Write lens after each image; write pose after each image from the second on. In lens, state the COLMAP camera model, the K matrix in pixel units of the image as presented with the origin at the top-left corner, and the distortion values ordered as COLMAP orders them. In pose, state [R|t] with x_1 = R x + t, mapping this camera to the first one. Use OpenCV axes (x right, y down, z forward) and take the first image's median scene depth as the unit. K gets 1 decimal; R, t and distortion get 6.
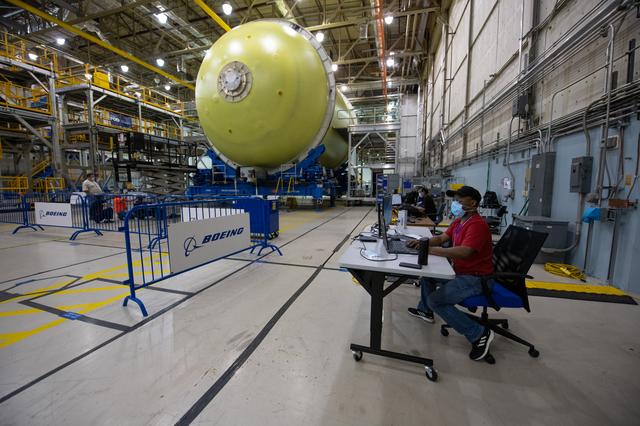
lens RADIAL K [[250.4, 0, 320.0], [0, 250.4, 213.0], [0, 0, 1]] dist [-0.029654, -0.000069]
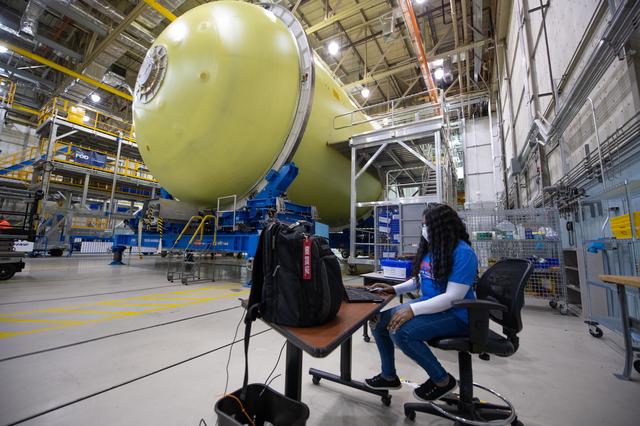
lens RADIAL K [[250.4, 0, 320.0], [0, 250.4, 213.0], [0, 0, 1]] dist [-0.029654, -0.000069]
pose [[0.960862, -0.015739, -0.276579, 0.192359], [-0.049570, 0.972503, -0.227553, -0.031228], [0.272555, 0.232357, 0.933661, 0.435214]]
